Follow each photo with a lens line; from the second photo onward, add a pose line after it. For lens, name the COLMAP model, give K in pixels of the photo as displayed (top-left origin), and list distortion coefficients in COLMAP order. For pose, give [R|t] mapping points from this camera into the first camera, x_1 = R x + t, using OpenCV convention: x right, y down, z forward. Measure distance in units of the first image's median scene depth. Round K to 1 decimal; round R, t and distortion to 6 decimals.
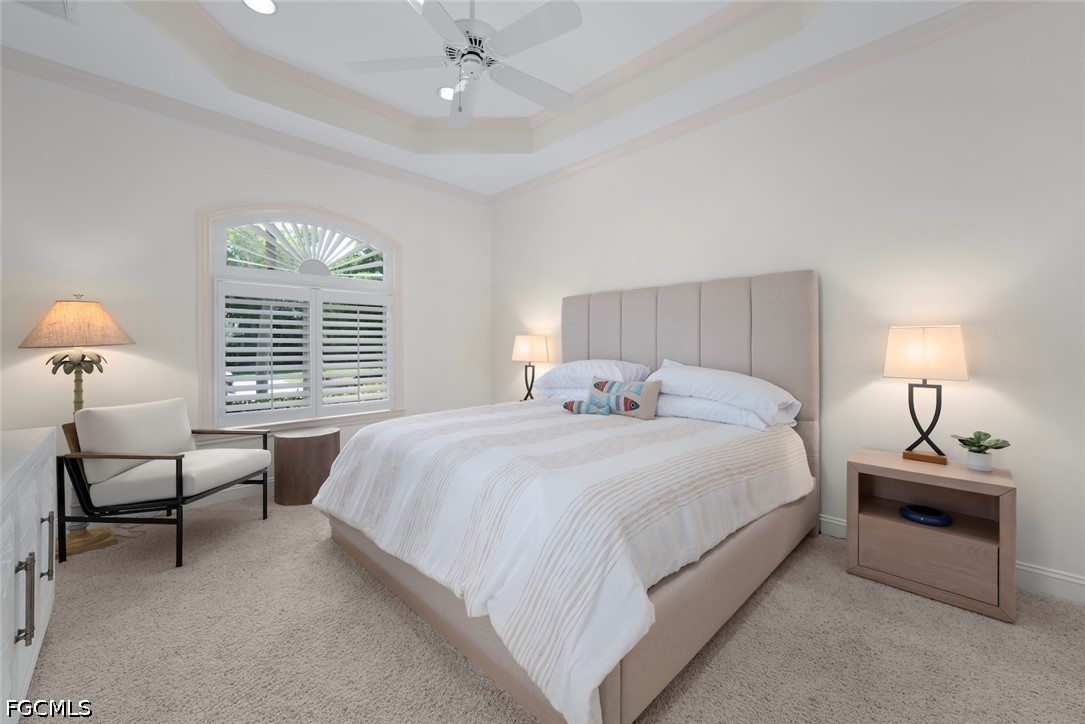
lens RADIAL K [[447.7, 0, 540.0], [0, 447.7, 341.1], [0, 0, 1]] dist [0.059532, 0.000013]
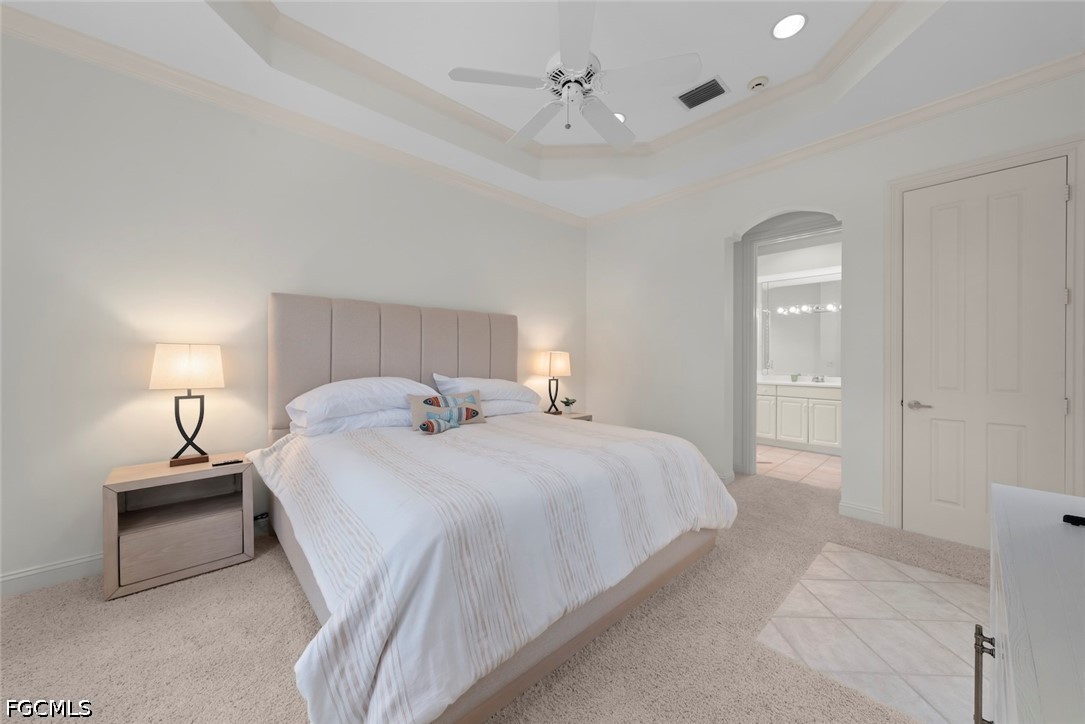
lens RADIAL K [[396.4, 0, 544.2], [0, 396.4, 360.5], [0, 0, 1]] dist [-0.002731, -0.000202]
pose [[0.027246, 0.002103, 0.999627, -0.119706], [-0.007680, 0.999969, -0.001894, 0.001132], [-0.999599, -0.007625, 0.027261, 0.117858]]
